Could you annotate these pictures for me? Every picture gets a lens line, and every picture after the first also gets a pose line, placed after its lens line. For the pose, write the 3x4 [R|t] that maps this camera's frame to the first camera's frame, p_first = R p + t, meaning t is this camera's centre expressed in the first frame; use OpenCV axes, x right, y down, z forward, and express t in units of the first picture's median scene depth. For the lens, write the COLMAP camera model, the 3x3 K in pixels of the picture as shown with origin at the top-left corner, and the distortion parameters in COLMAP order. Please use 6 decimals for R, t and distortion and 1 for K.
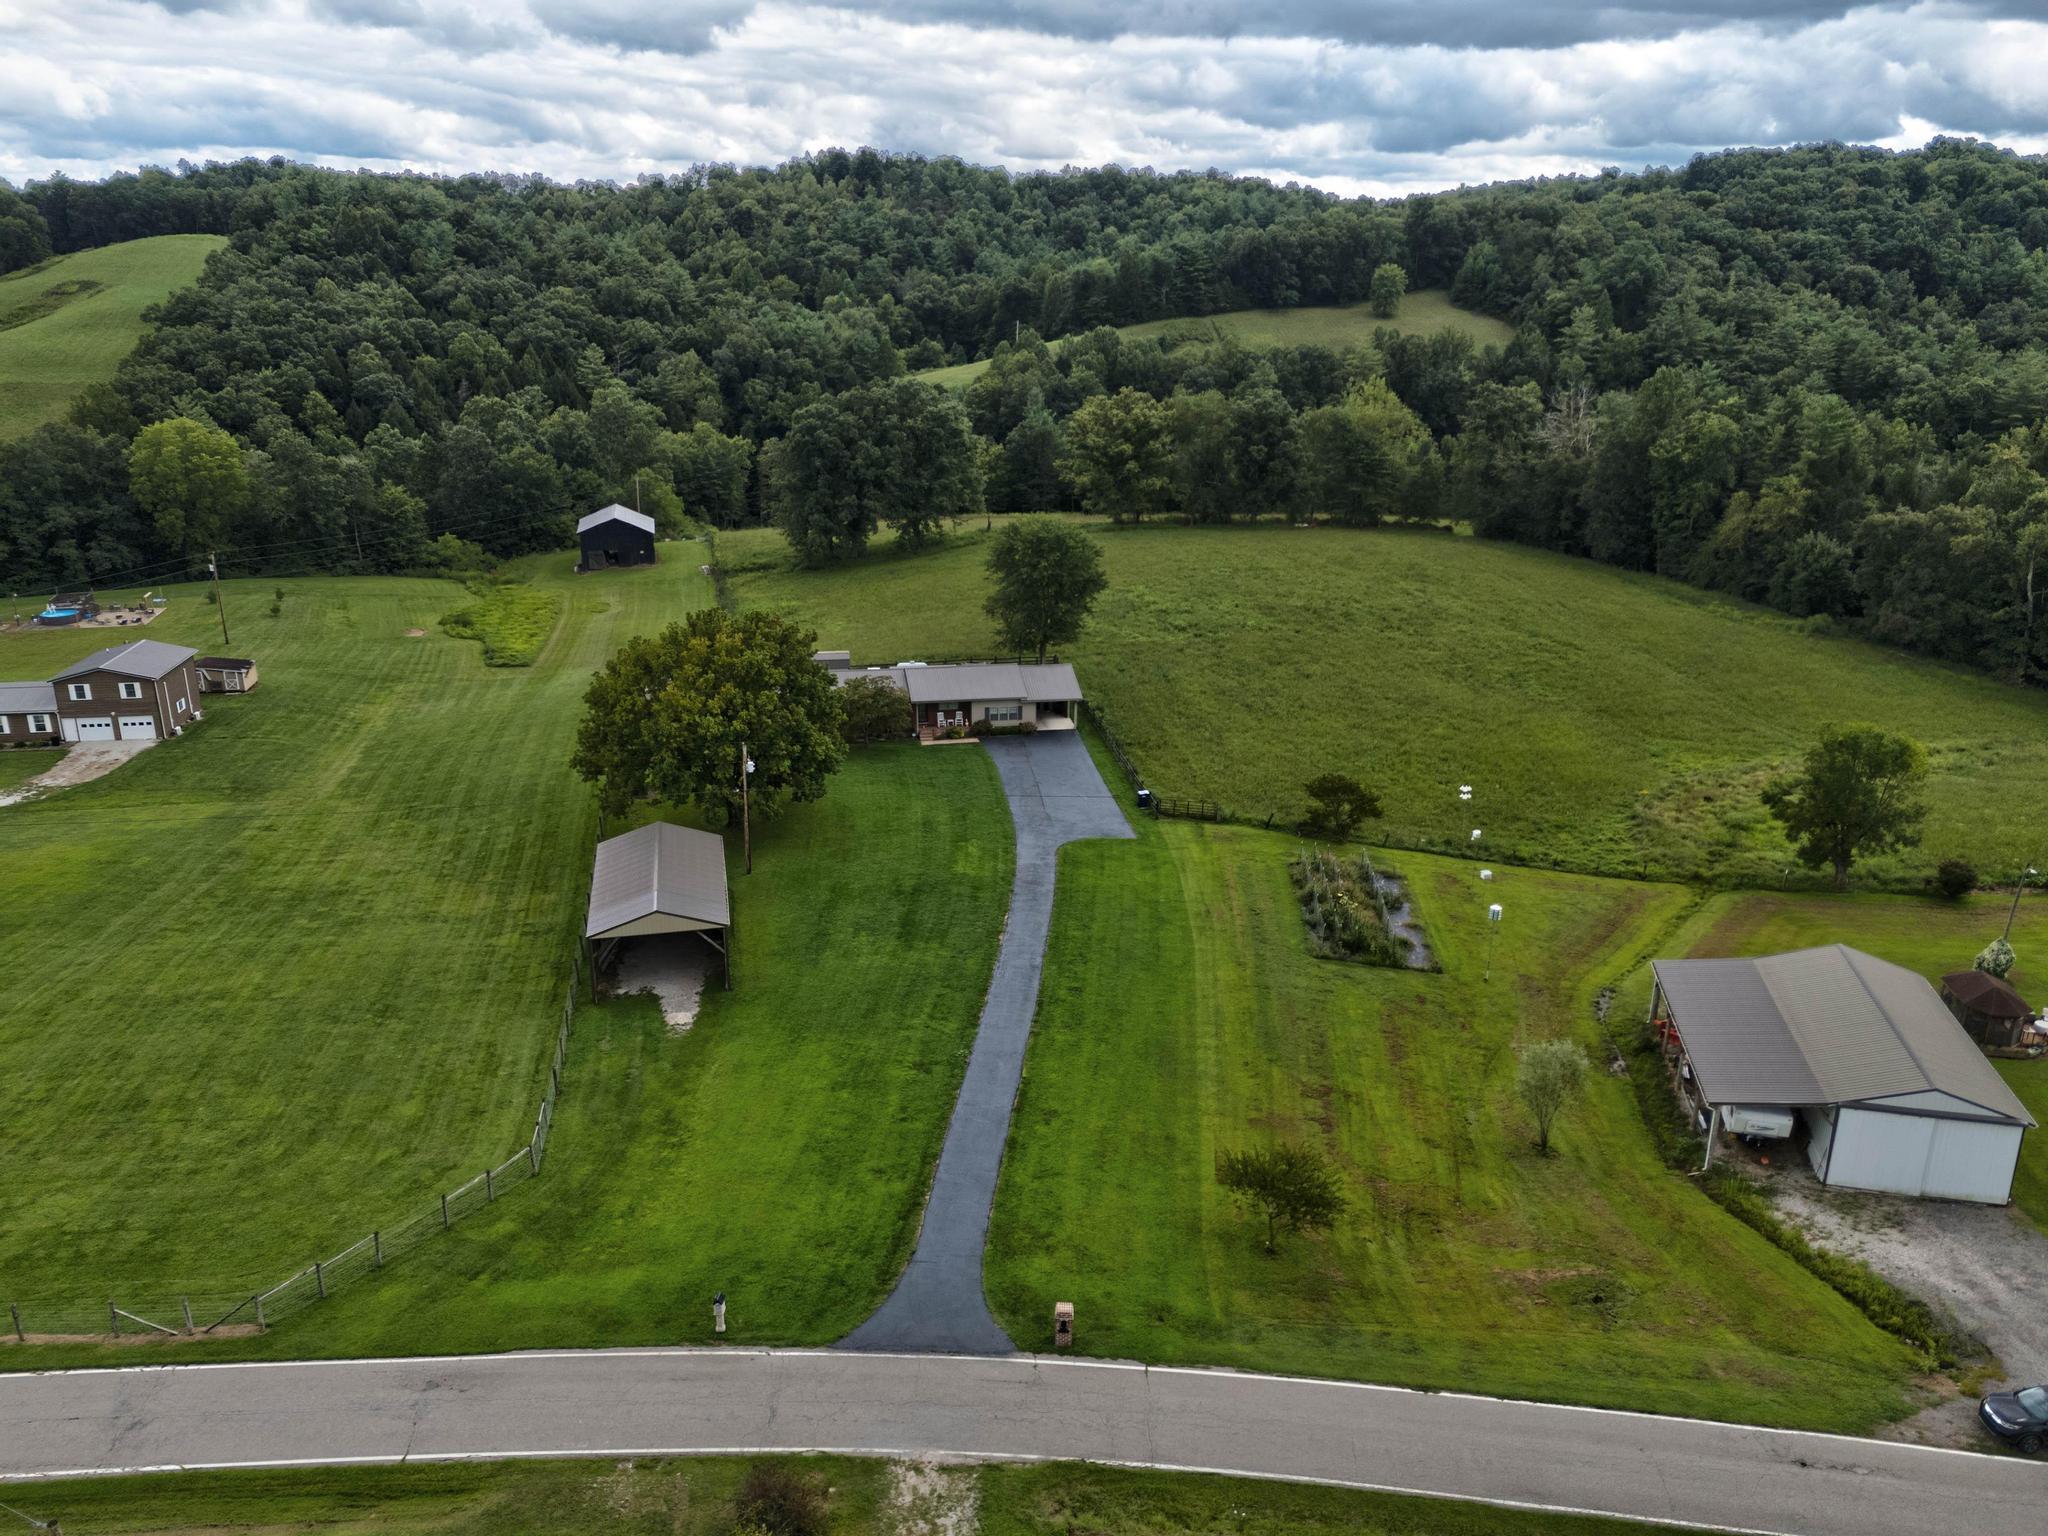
lens RADIAL K [[1497.4, 0, 1015.5], [0, 1497.4, 763.4], [0, 0, 1]] dist [0.066486, -0.052371]
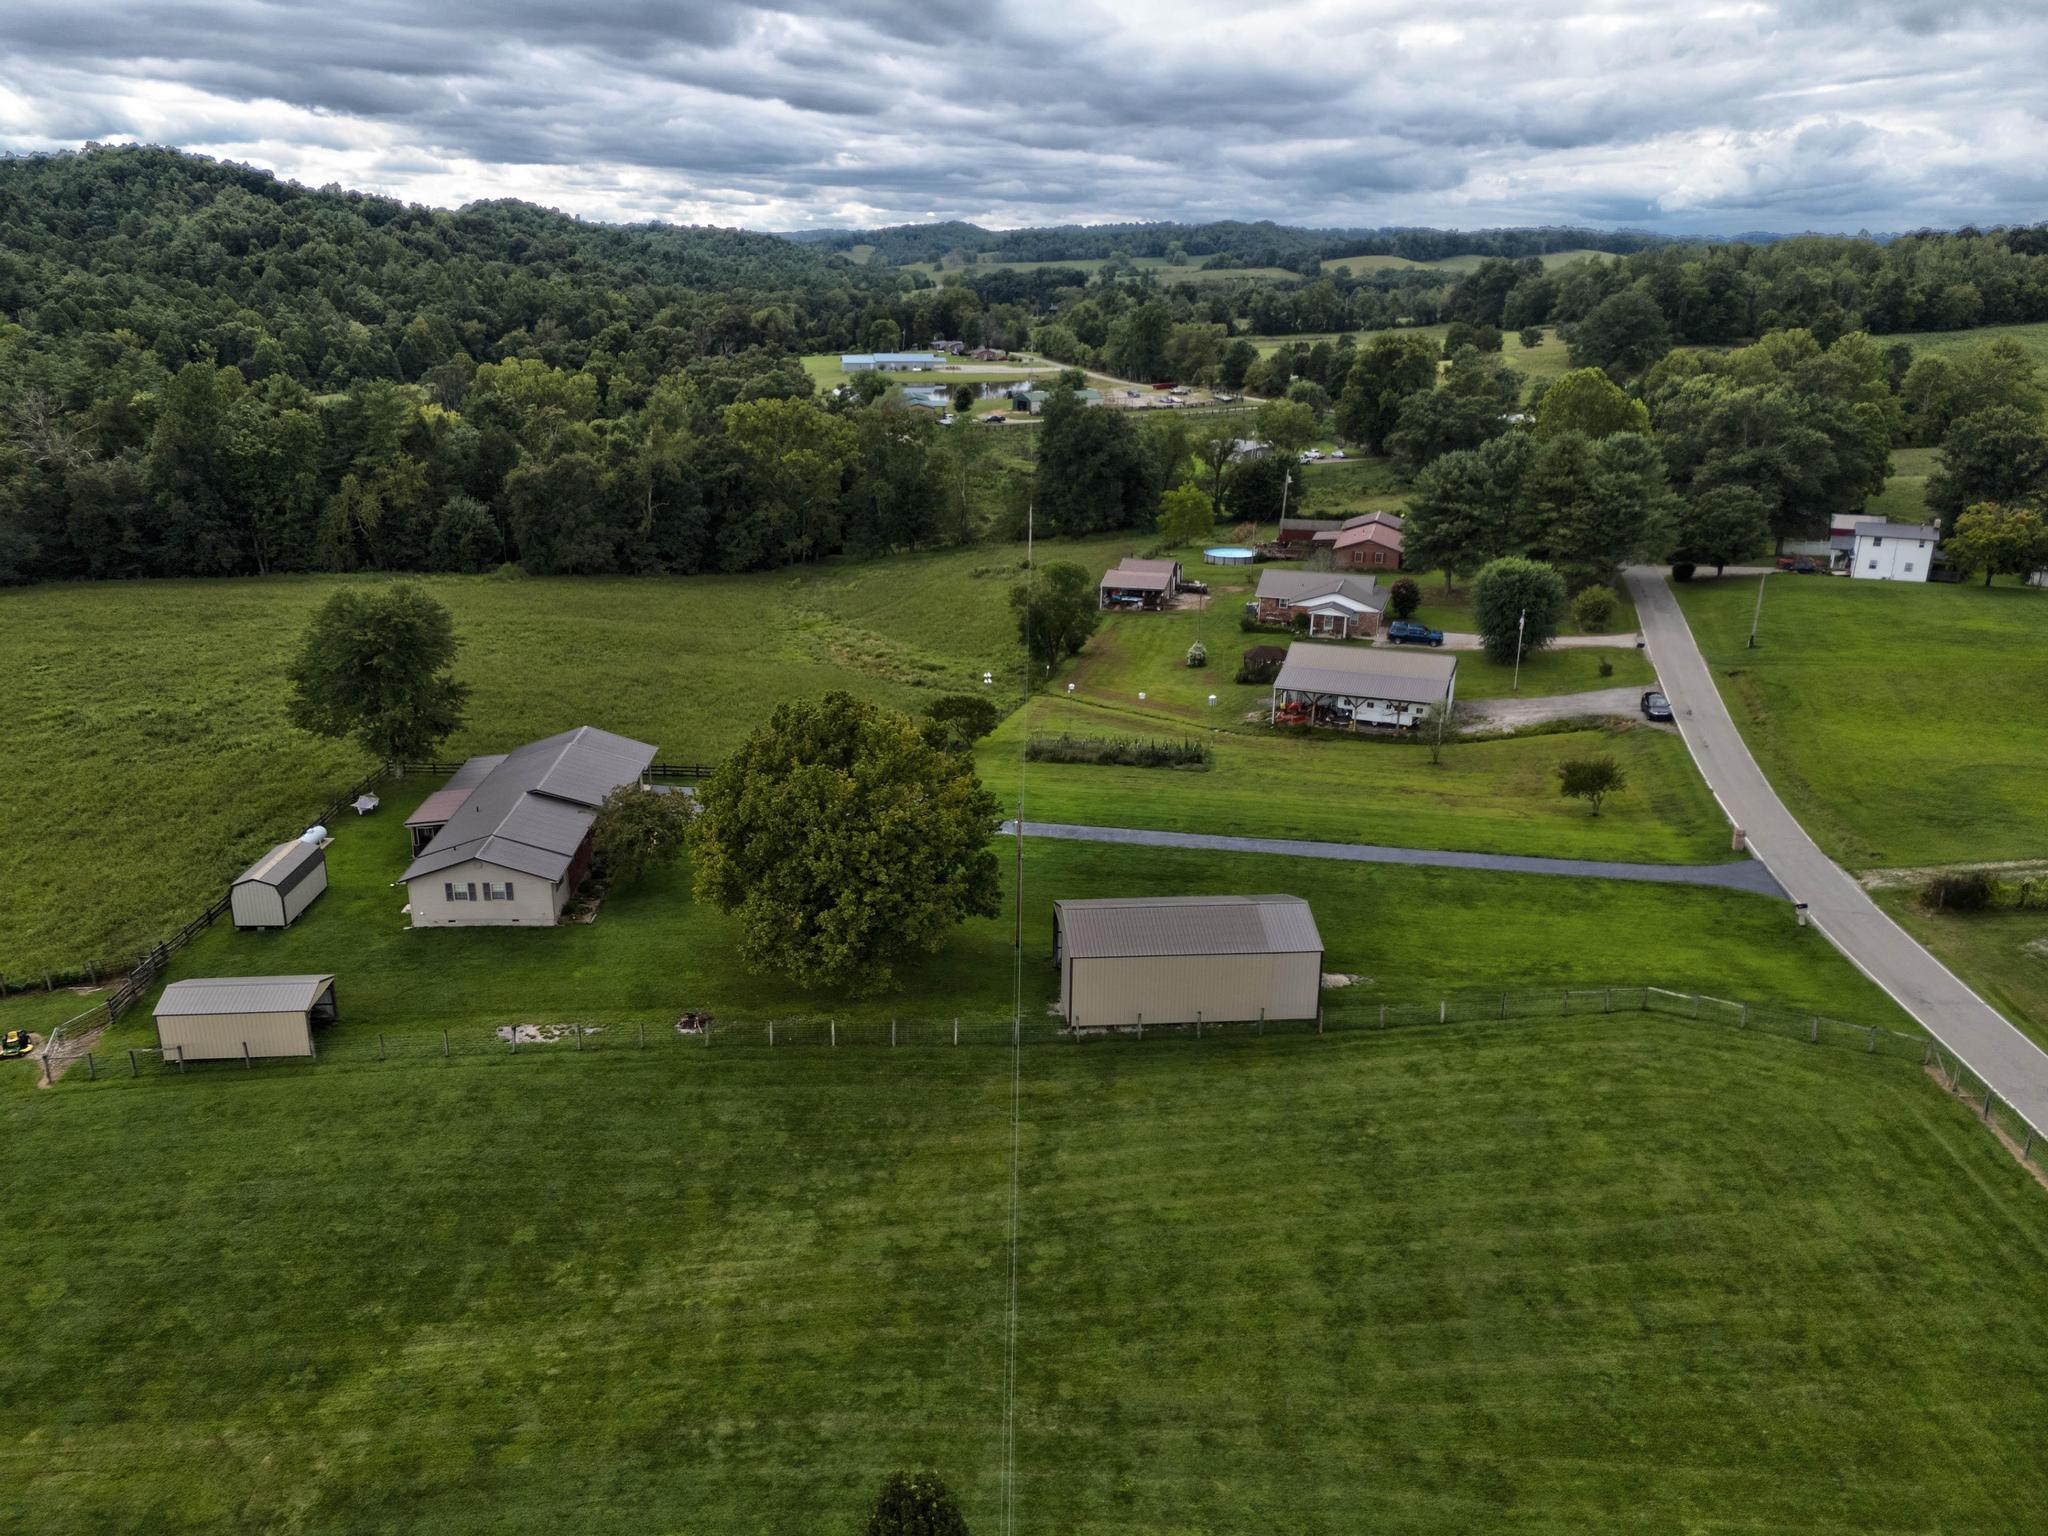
lens RADIAL K [[1497.4, 0, 1015.5], [0, 1497.4, 763.4], [0, 0, 1]] dist [0.066486, -0.052371]
pose [[0.119486, -0.320387, 0.939721, -0.441216], [0.309983, 0.911225, 0.271258, -0.121237], [-0.943204, 0.258885, 0.208193, 0.351230]]
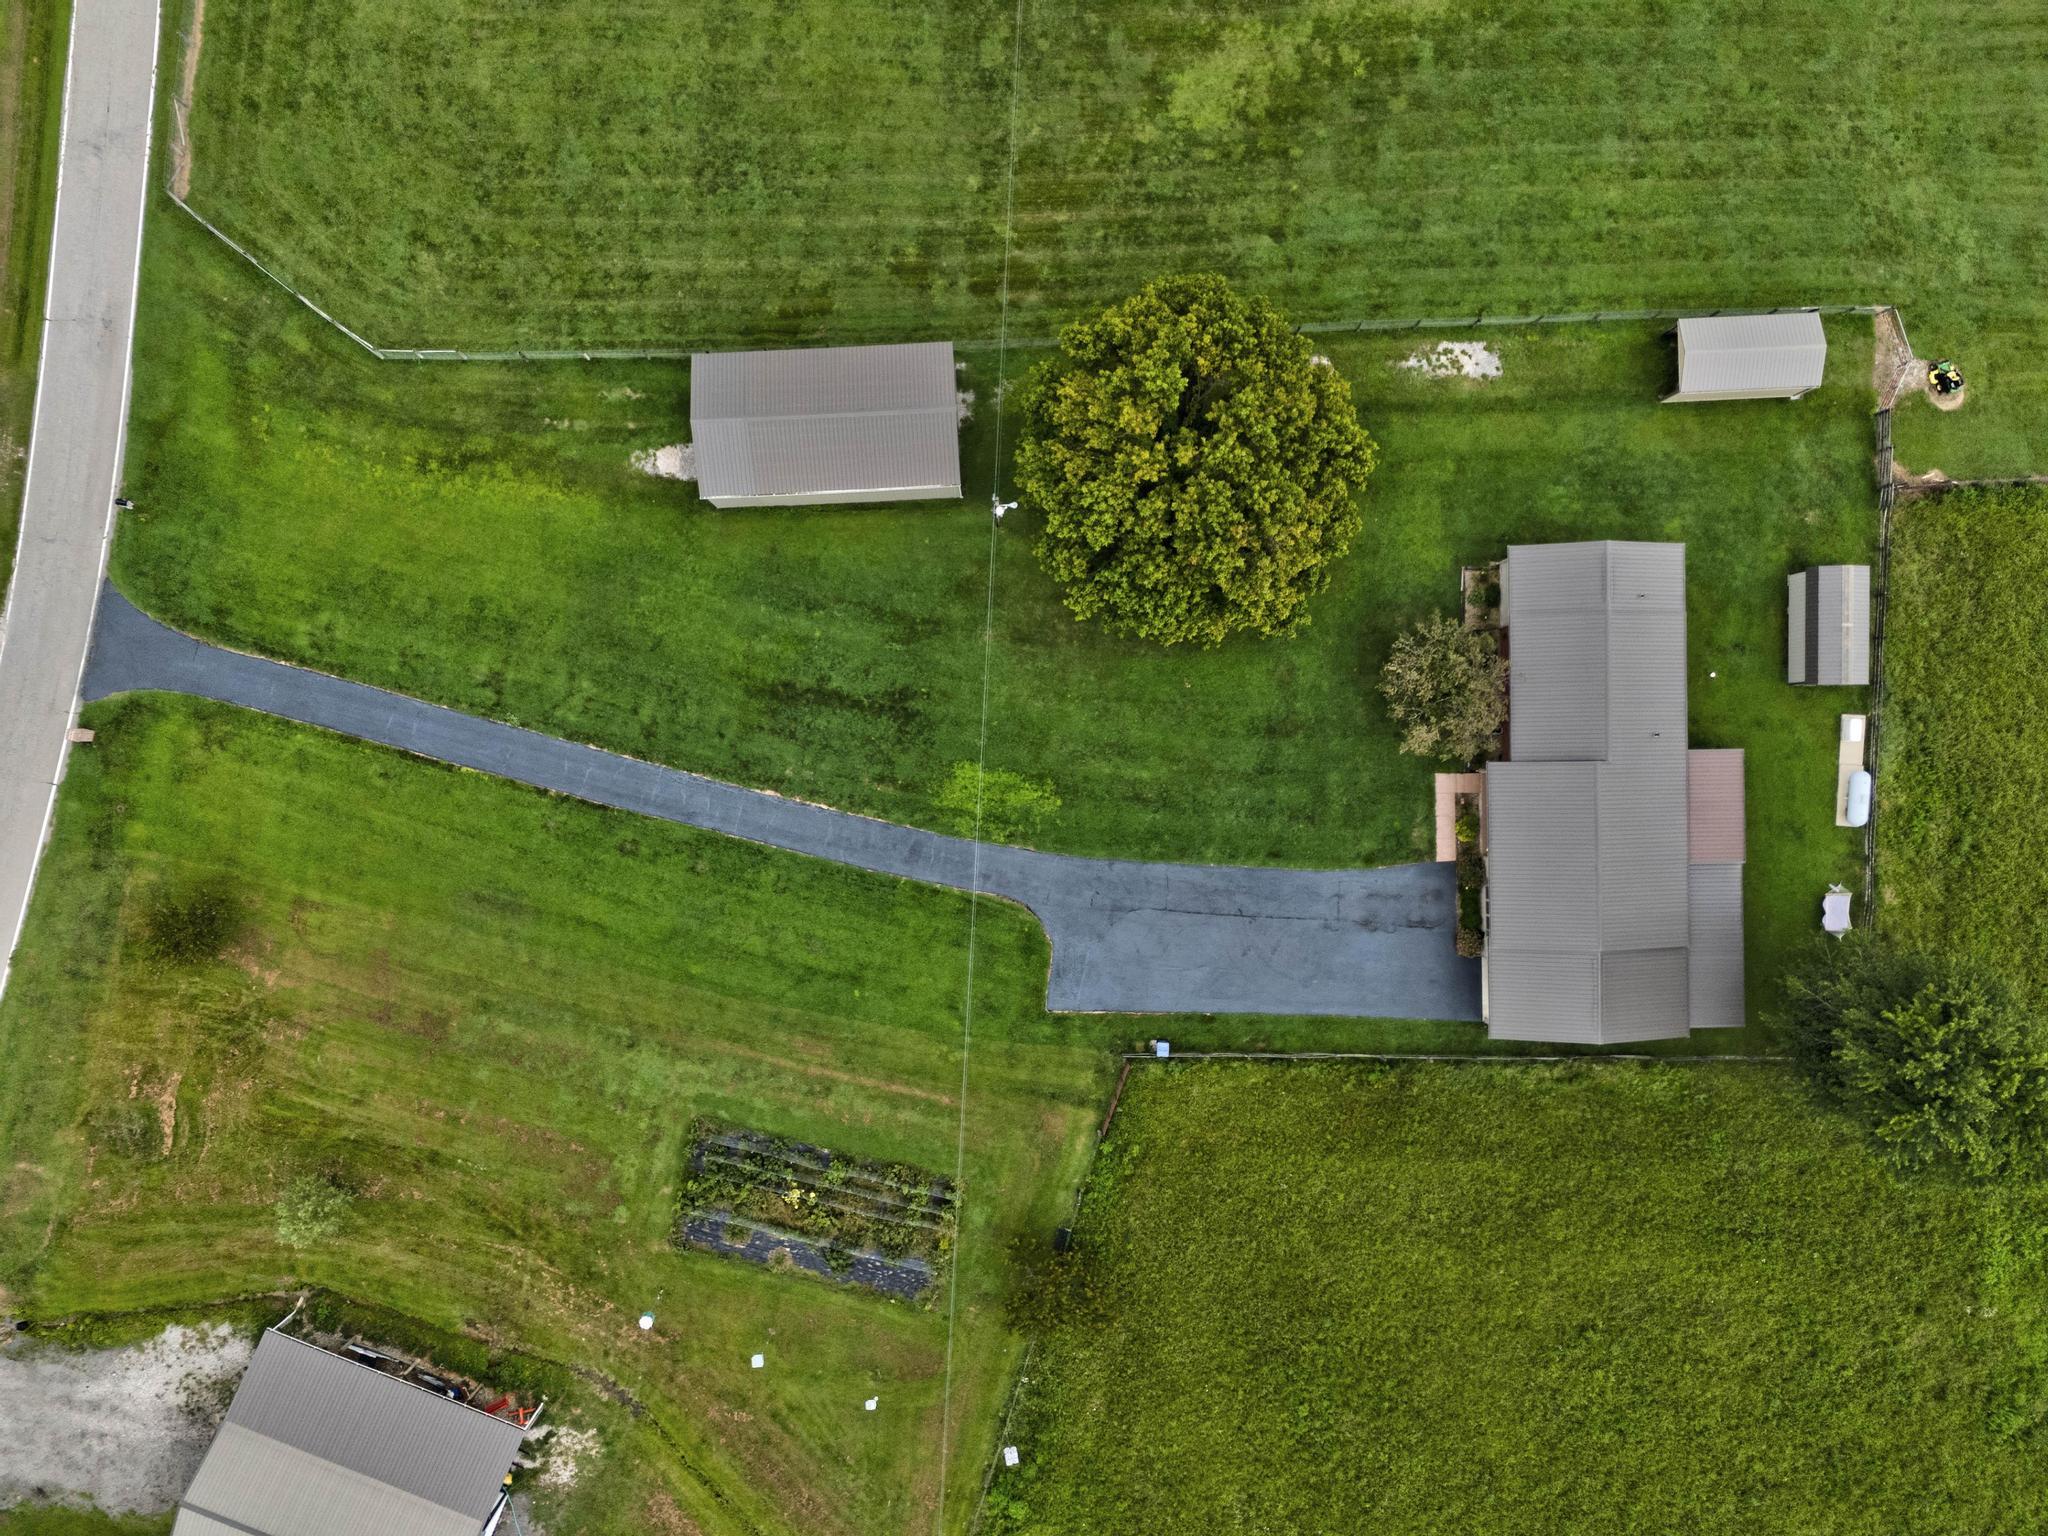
lens RADIAL K [[1506.7, 0, 1016.7], [0, 1506.7, 746.3], [0, 0, 1]] dist [0.067368, -0.052552]
pose [[-0.160679, 0.987006, -0.001303, -0.025156], [-0.322439, -0.051244, 0.945202, -0.329238], [0.932853, 0.152295, 0.326483, 0.336198]]
